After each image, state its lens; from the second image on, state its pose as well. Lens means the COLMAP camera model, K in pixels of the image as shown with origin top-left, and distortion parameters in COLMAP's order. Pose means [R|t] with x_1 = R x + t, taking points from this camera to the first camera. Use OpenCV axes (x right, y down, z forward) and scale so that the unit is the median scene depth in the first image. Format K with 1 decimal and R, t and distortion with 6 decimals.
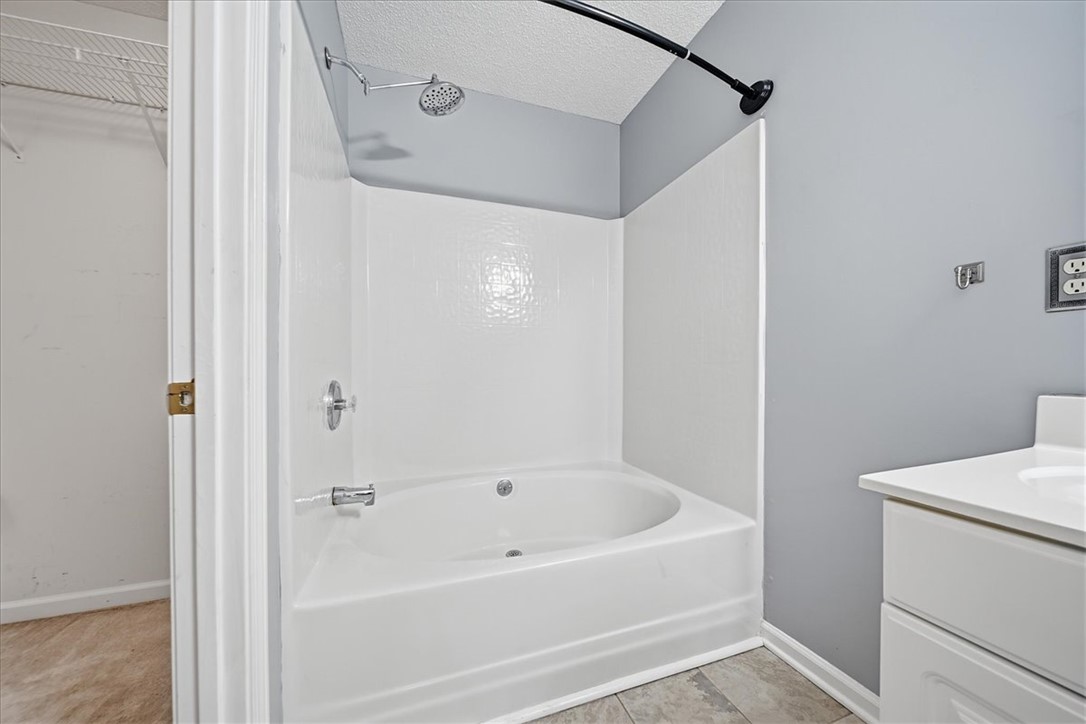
lens RADIAL K [[382.4, 0, 545.5], [0, 382.4, 365.5], [0, 0, 1]] dist [-0.002224, -0.001894]
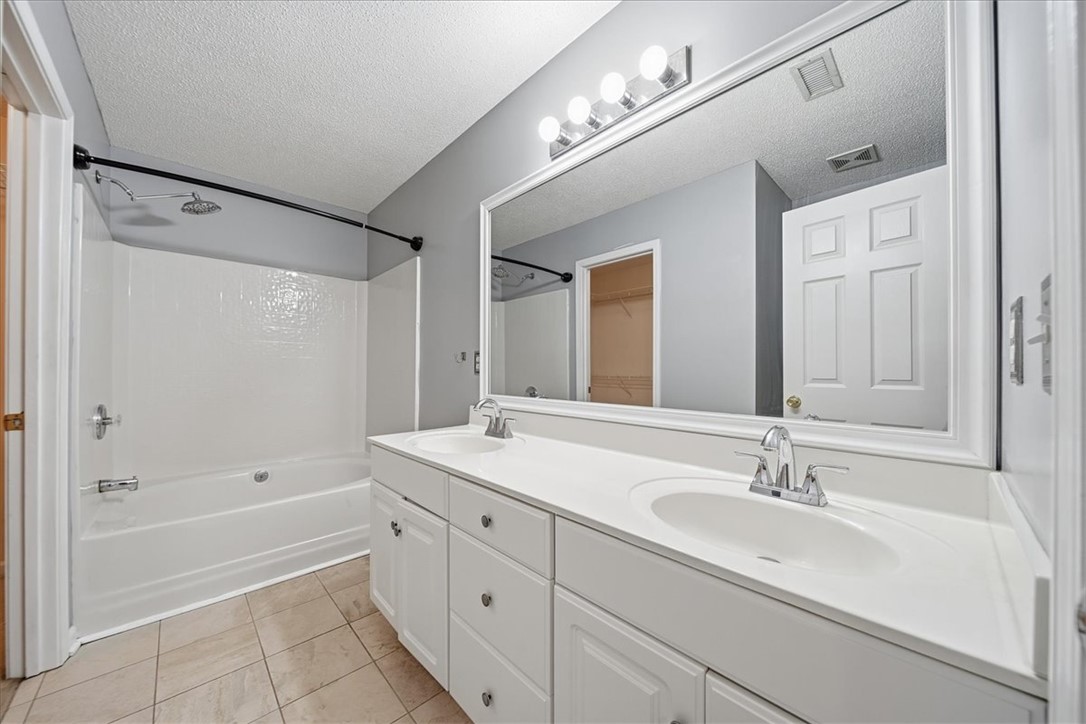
lens RADIAL K [[382.4, 0, 541.4], [0, 382.4, 367.2], [0, 0, 1]] dist [-0.002224, -0.001894]
pose [[0.913372, 0.007972, 0.407048, 0.363125], [-0.007153, 0.999968, -0.003534, -0.105774], [-0.407064, 0.000316, 0.913400, -0.949309]]
